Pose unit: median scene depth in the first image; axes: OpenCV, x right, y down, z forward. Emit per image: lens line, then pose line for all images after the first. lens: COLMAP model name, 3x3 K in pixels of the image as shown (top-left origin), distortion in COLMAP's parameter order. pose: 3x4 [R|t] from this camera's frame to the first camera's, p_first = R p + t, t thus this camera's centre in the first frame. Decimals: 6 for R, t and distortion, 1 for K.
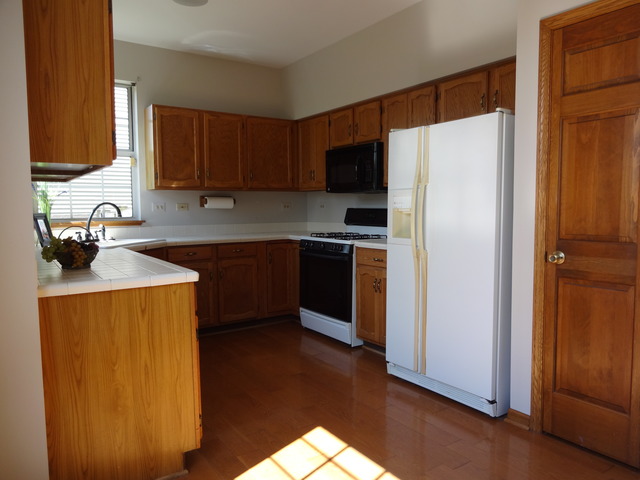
lens RADIAL K [[466.3, 0, 319.9], [0, 466.3, 240.6], [0, 0, 1]] dist [-0.003930, -0.011802]
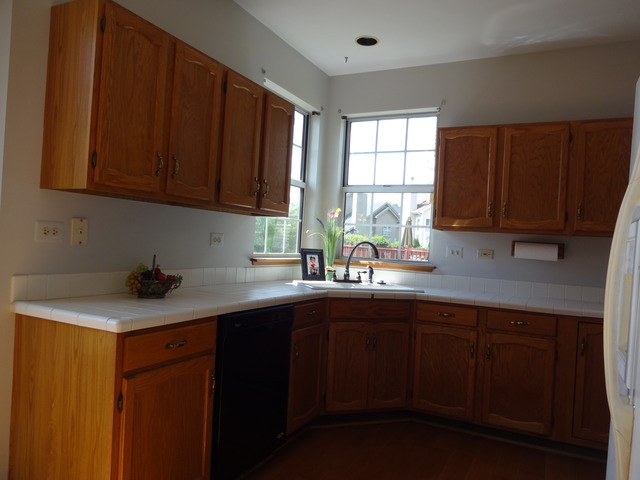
lens RADIAL K [[466.3, 0, 320.9], [0, 466.3, 240.0], [0, 0, 1]] dist [-0.003930, -0.011802]
pose [[0.482875, 0.031938, -0.875107, 0.264817], [-0.126014, 0.991468, -0.033349, -0.038116], [0.866575, 0.126379, 0.482779, 0.422562]]
